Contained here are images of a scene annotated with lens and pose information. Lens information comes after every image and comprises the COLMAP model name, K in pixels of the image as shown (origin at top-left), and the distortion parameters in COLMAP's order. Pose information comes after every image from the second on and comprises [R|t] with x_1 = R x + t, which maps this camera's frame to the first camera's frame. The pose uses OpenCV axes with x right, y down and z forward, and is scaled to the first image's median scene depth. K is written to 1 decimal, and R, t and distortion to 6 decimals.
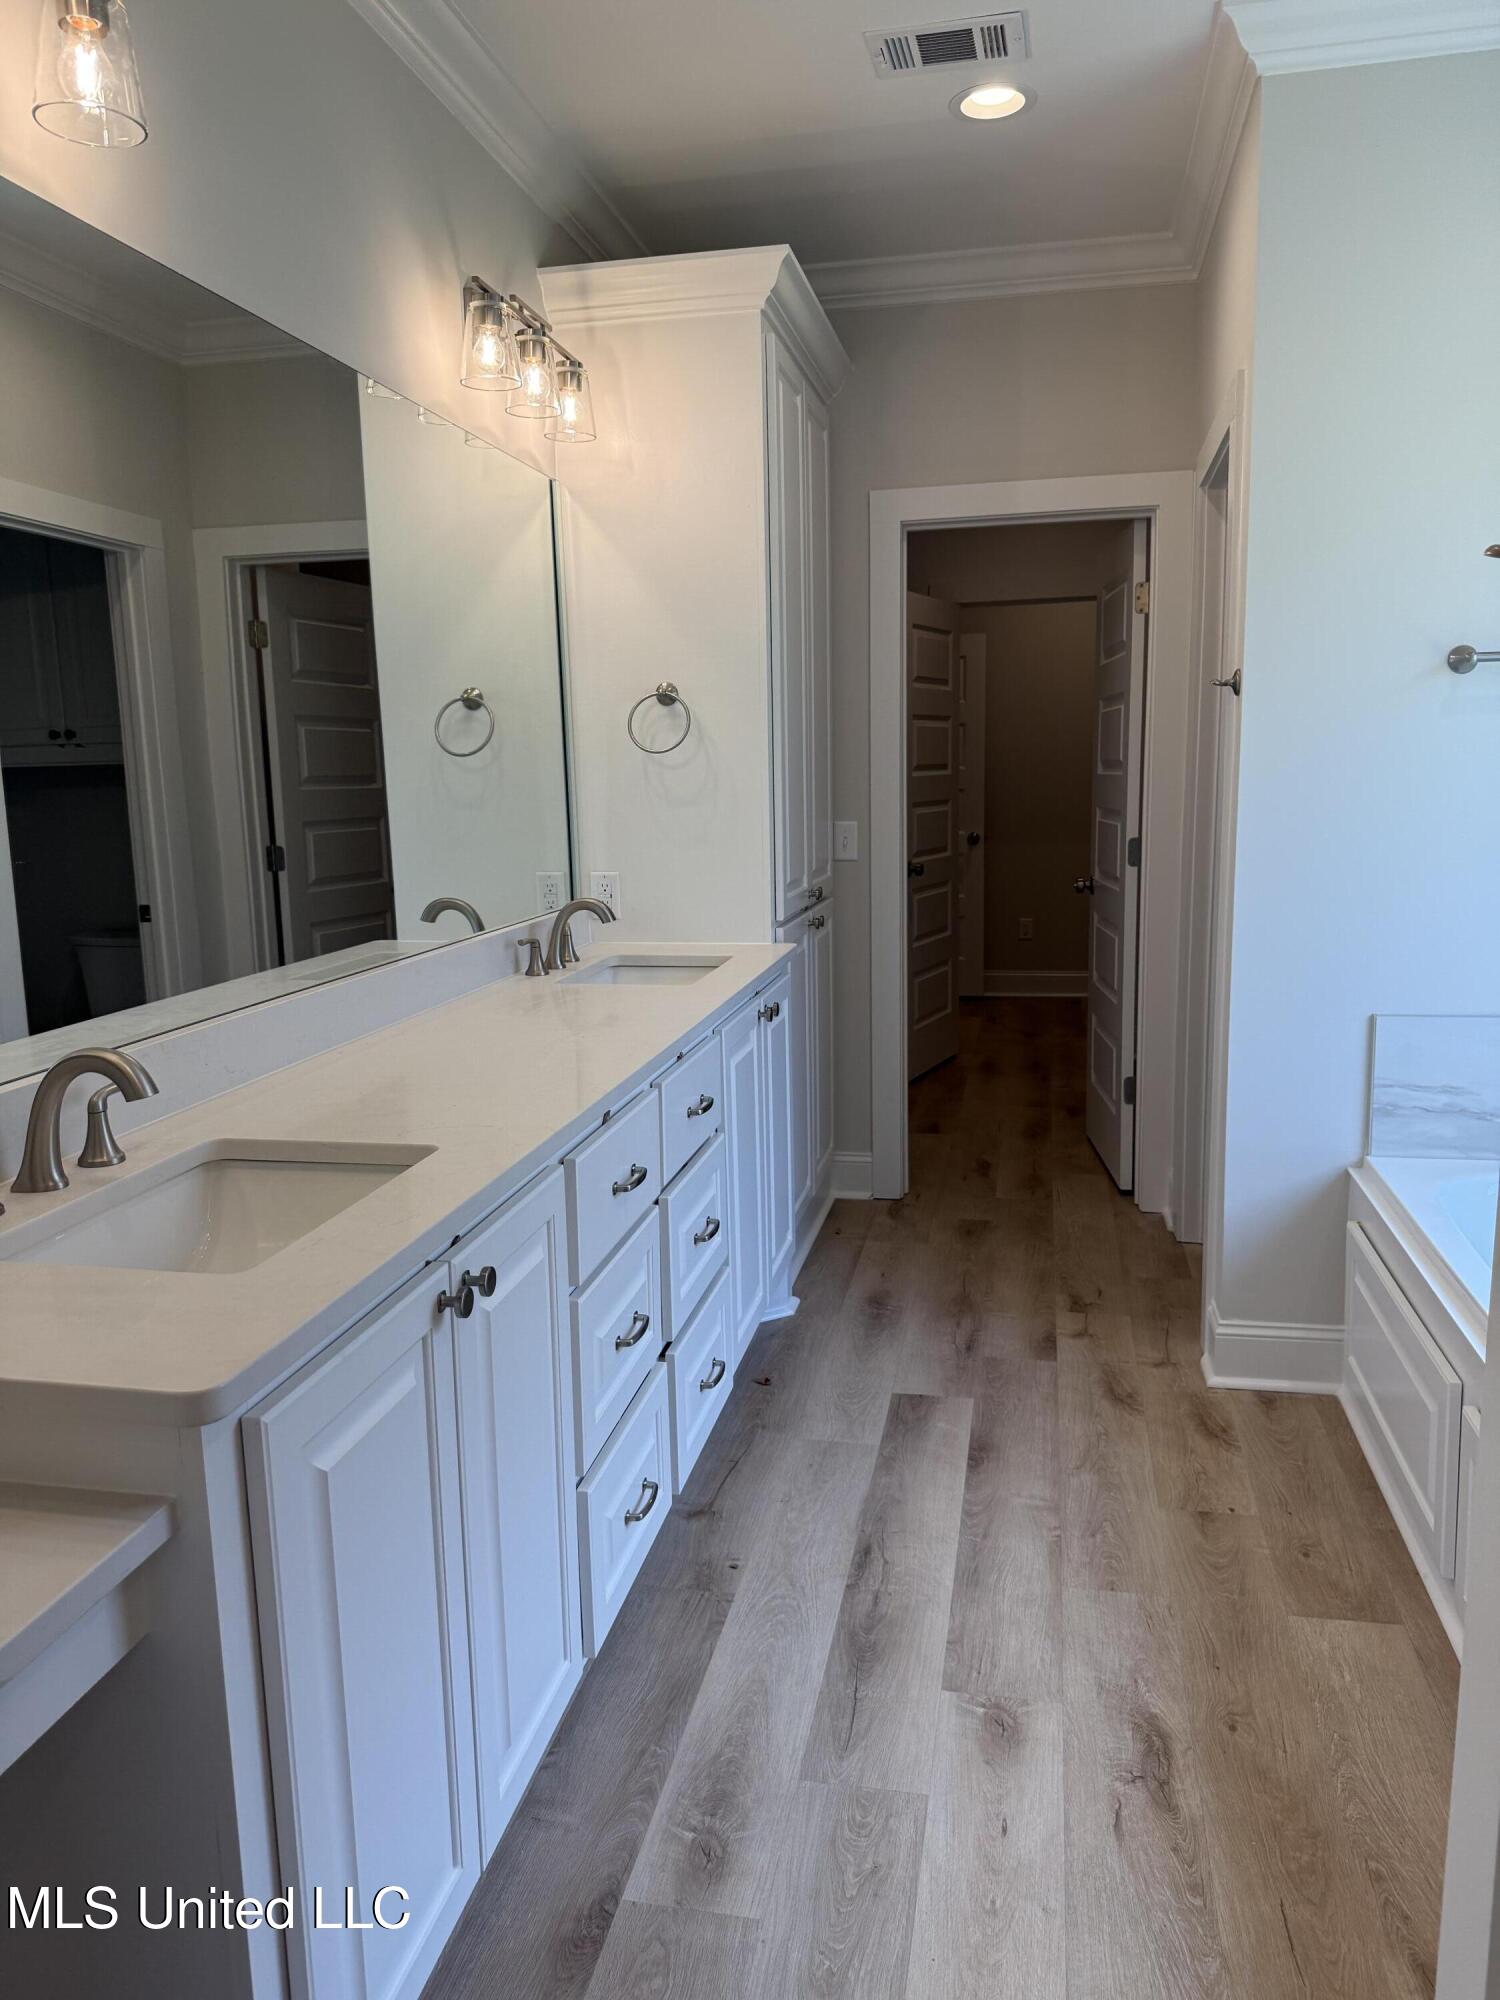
lens RADIAL K [[1411.1, 0, 763.5], [0, 1411.1, 991.4], [0, 0, 1]] dist [0.042866, -0.060698]
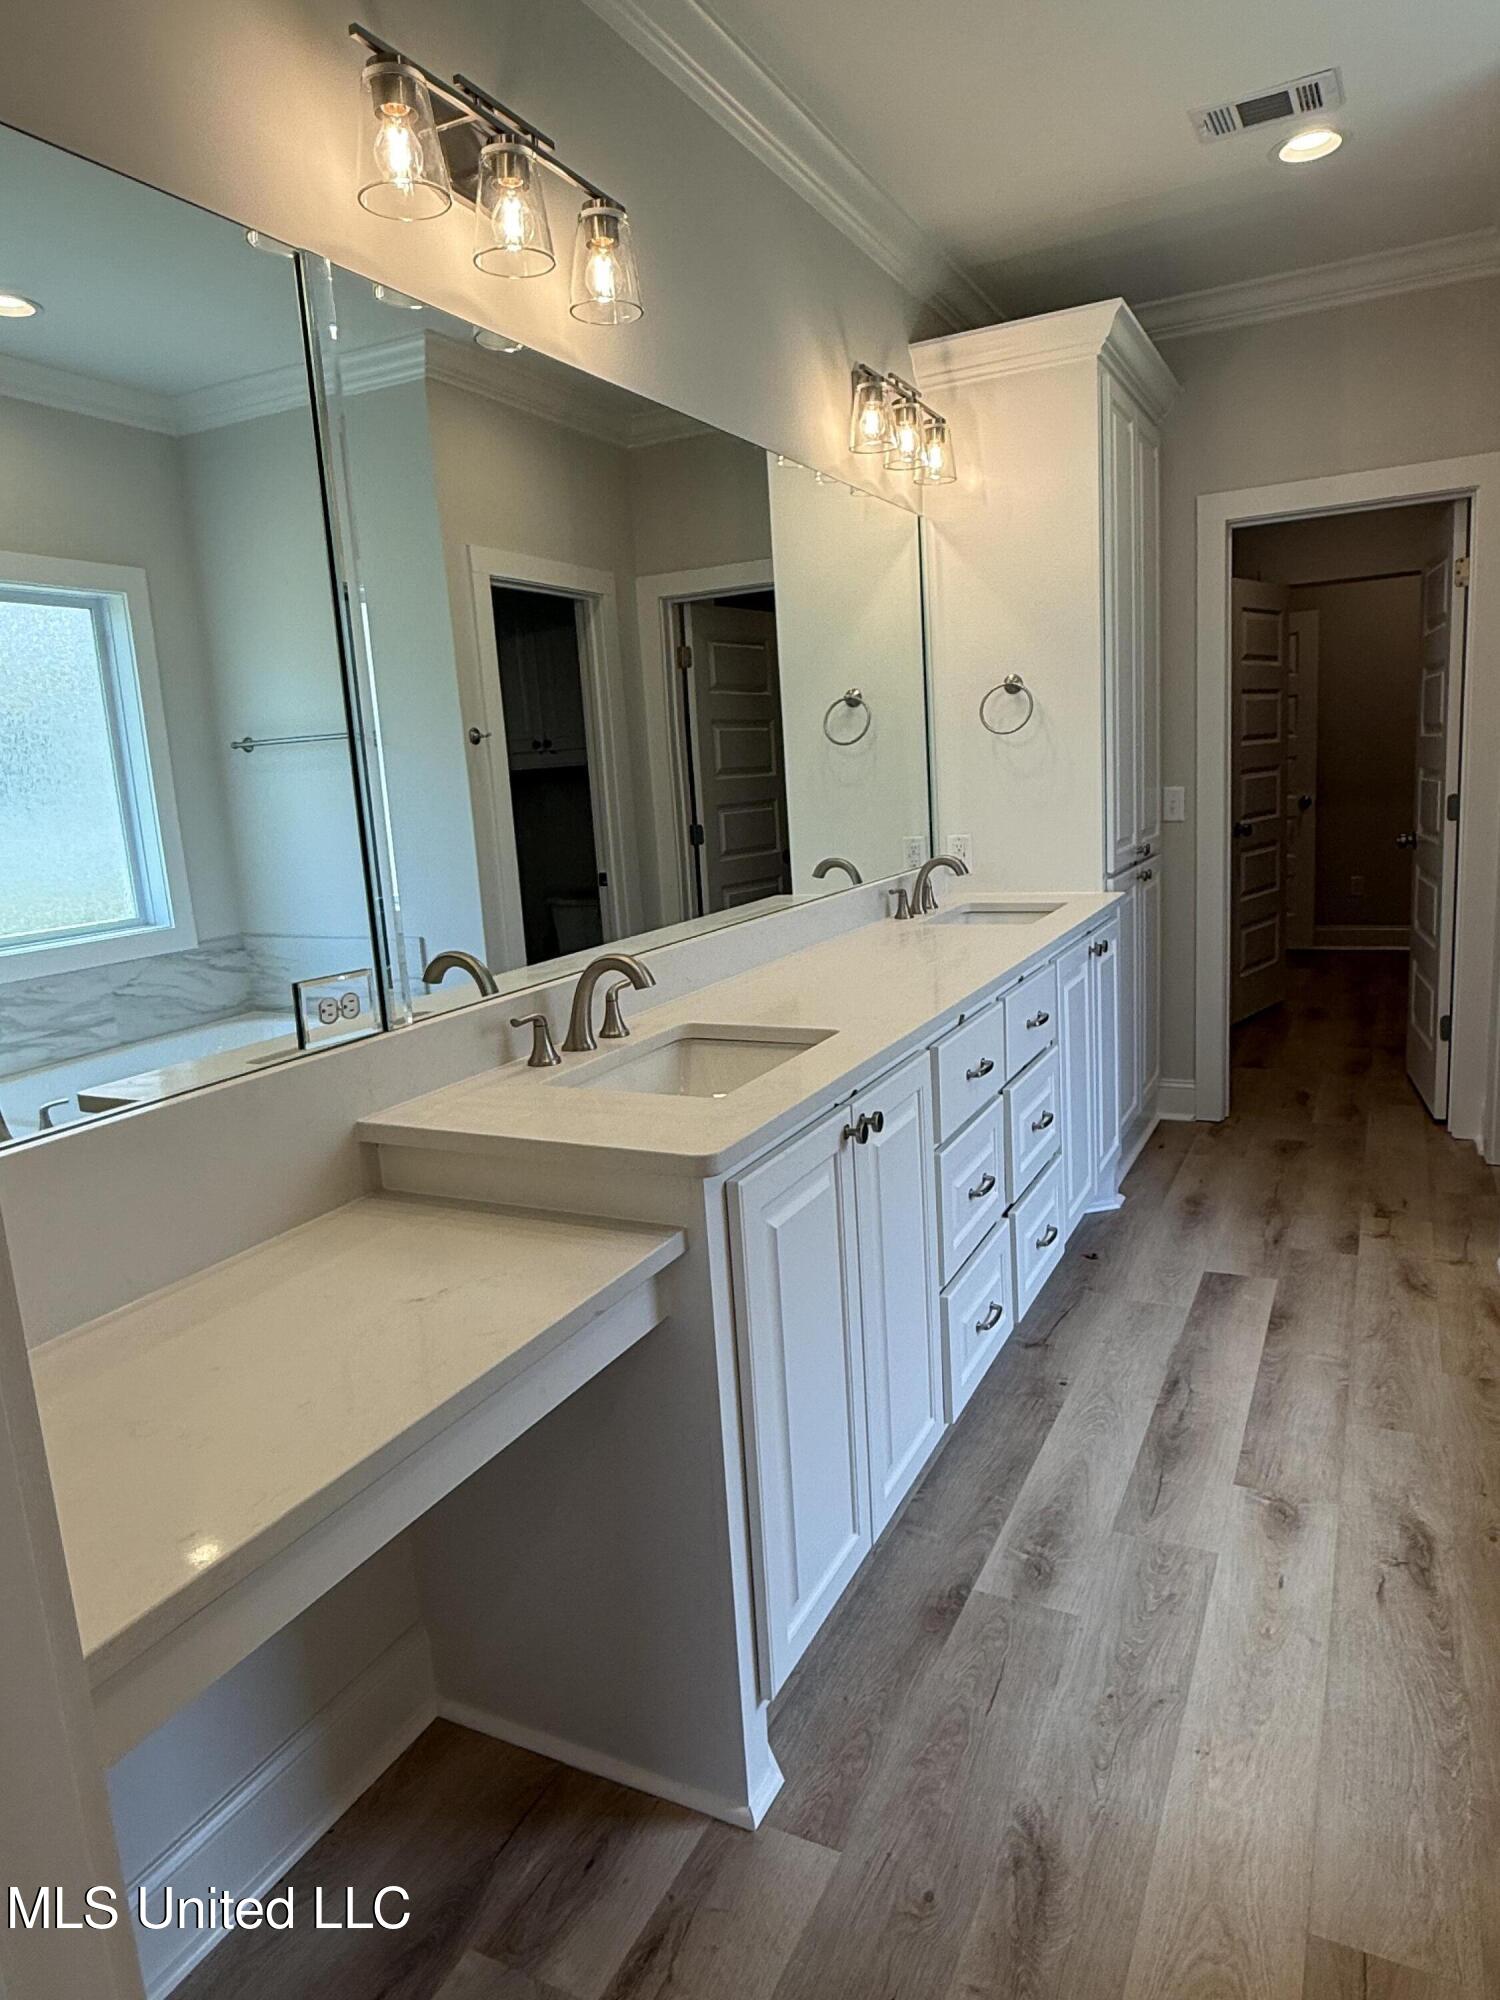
lens RADIAL K [[1262.6, 0, 748.0], [0, 1262.6, 992.1], [0, 0, 1]] dist [-0.002390, 0.001622]
pose [[0.962415, 0.008571, -0.271447, 0.009251], [-0.000640, 0.999571, 0.029289, 0.022067], [0.271581, -0.028015, 0.962008, -0.117921]]
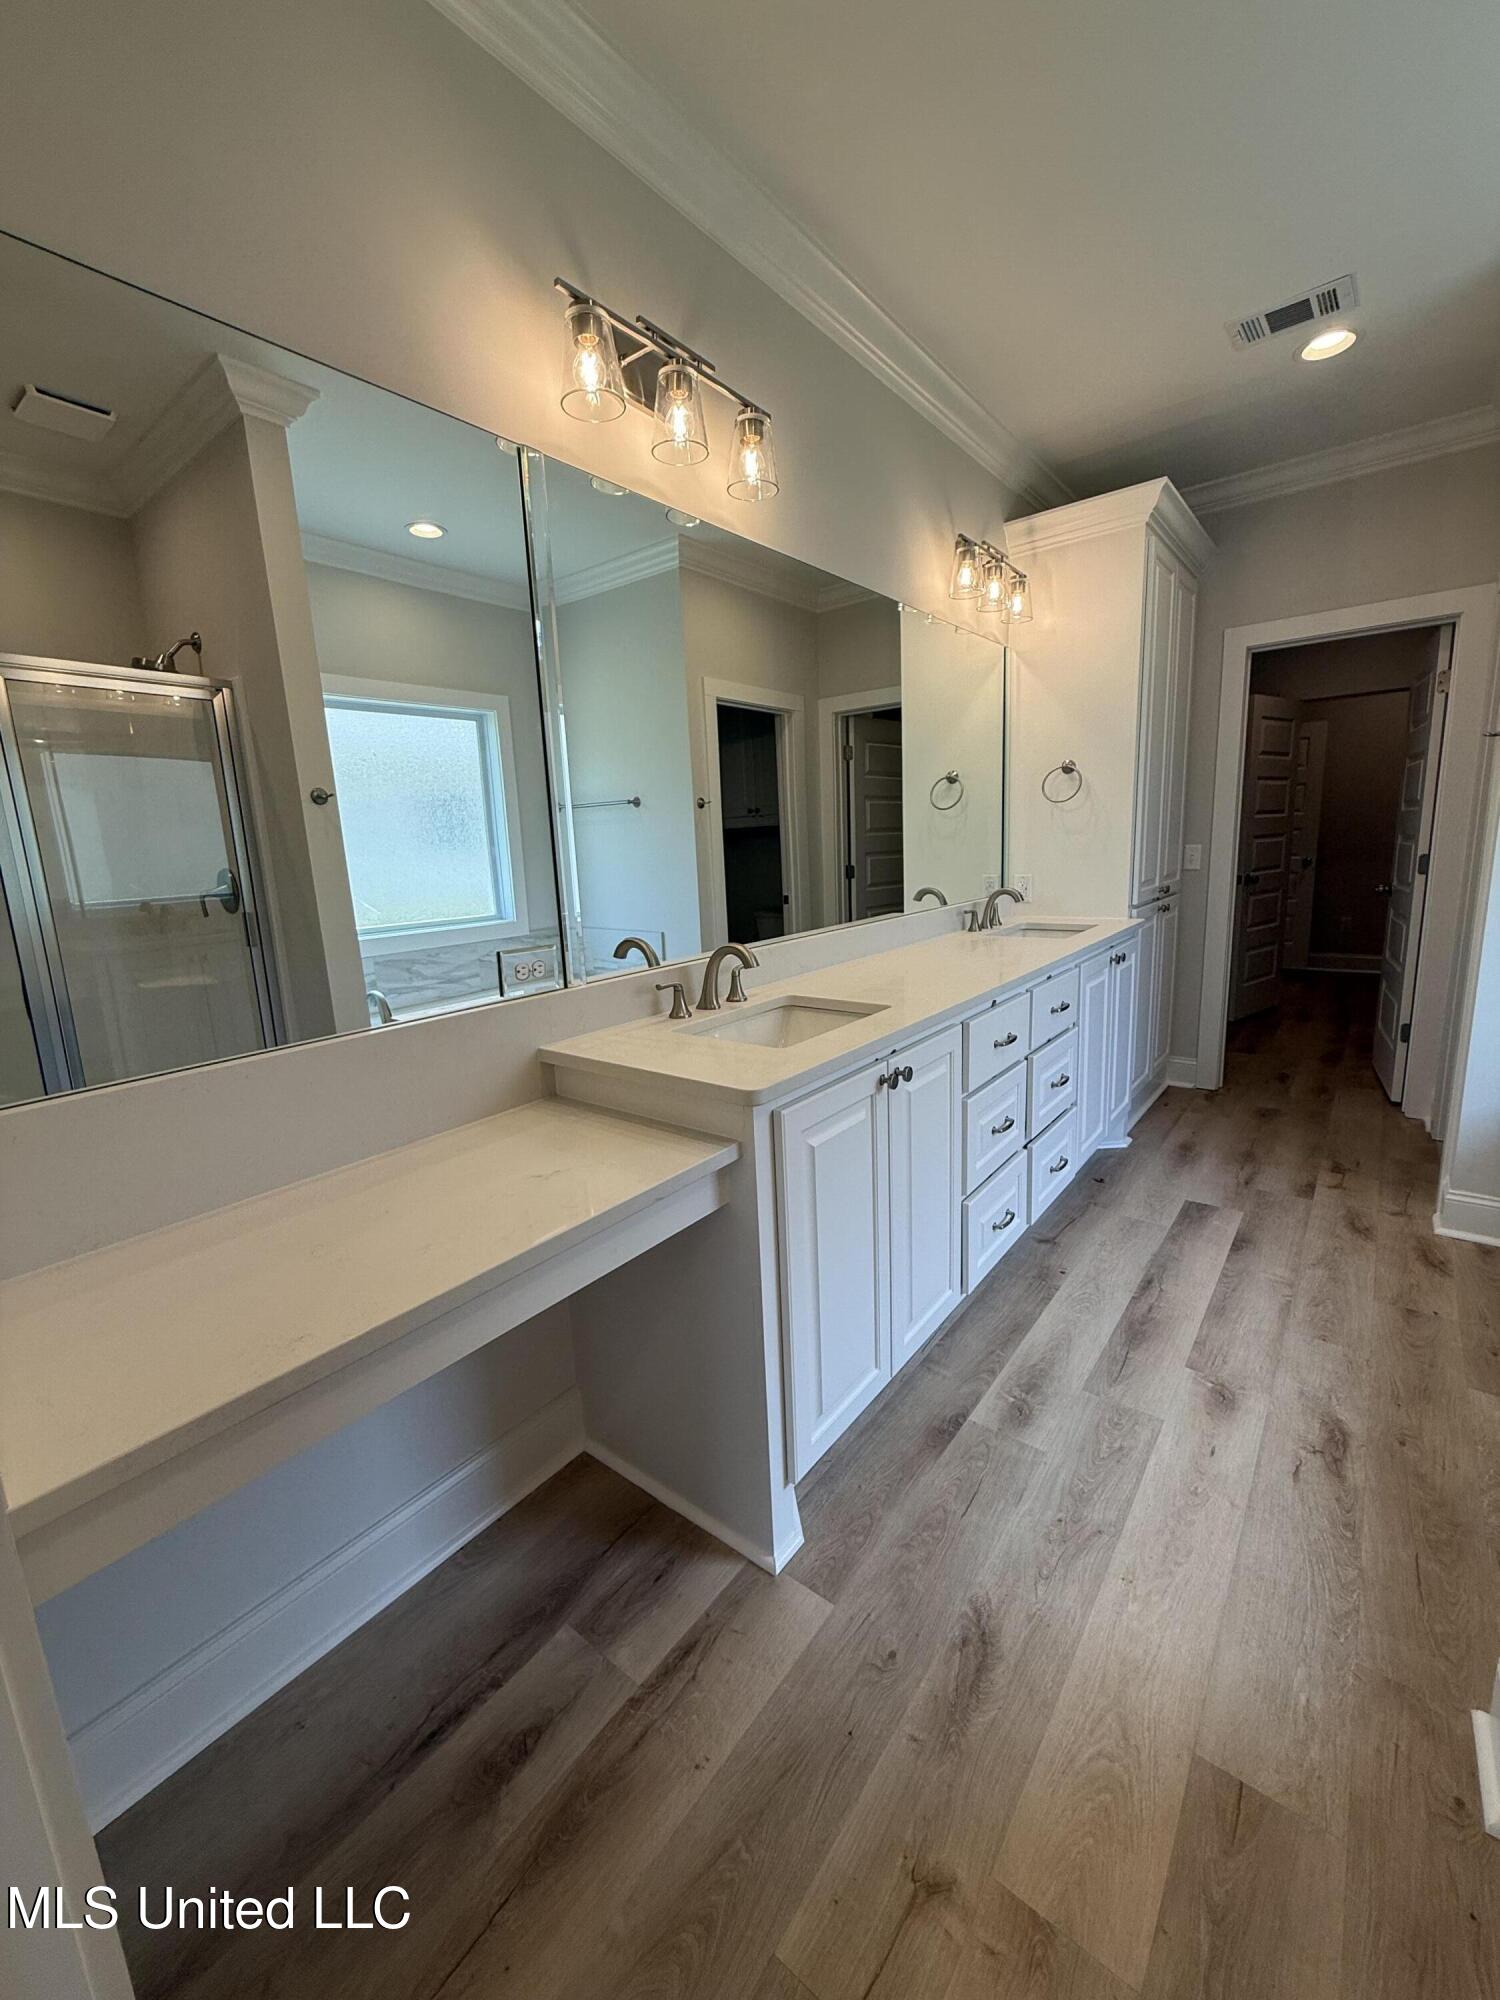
lens RADIAL K [[800.7, 0, 753.0], [0, 800.7, 993.6], [0, 0, 1]] dist [-0.000329, -0.000518]
pose [[0.891156, 0.065370, -0.448962, 0.049600], [-0.046041, 0.997487, 0.053847, 0.026330], [0.451354, -0.027315, 0.891927, -0.024322]]
